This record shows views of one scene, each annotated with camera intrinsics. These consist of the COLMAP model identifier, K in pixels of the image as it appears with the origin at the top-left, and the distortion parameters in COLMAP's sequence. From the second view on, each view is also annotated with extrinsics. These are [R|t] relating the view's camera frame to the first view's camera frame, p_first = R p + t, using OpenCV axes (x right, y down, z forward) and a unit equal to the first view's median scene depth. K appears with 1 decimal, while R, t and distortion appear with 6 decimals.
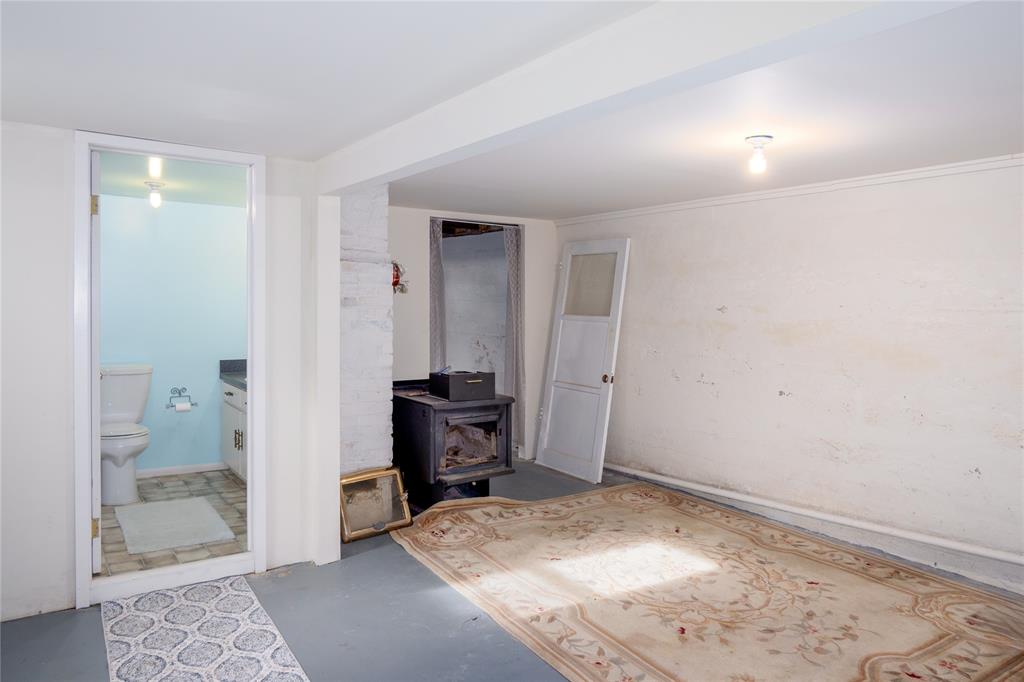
lens RADIAL K [[673.6, 0, 511.3], [0, 673.6, 337.7], [0, 0, 1]] dist [0.001033, -0.001664]
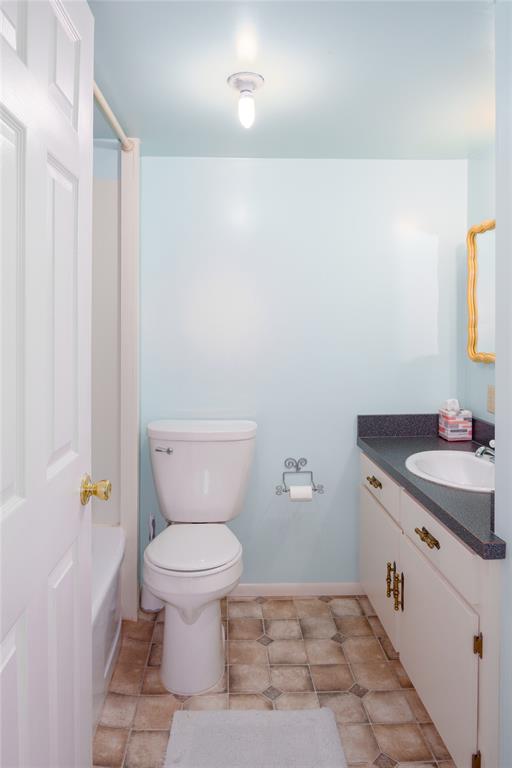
lens RADIAL K [[505.2, 0, 256.2], [0, 505.2, 383.7], [0, 0, 1]] dist [0.001033, -0.001664]
pose [[0.839058, 0.037970, -0.542715, -0.276777], [-0.000690, 0.997635, 0.068731, -0.026040], [0.544042, -0.057295, 0.837100, 0.600157]]
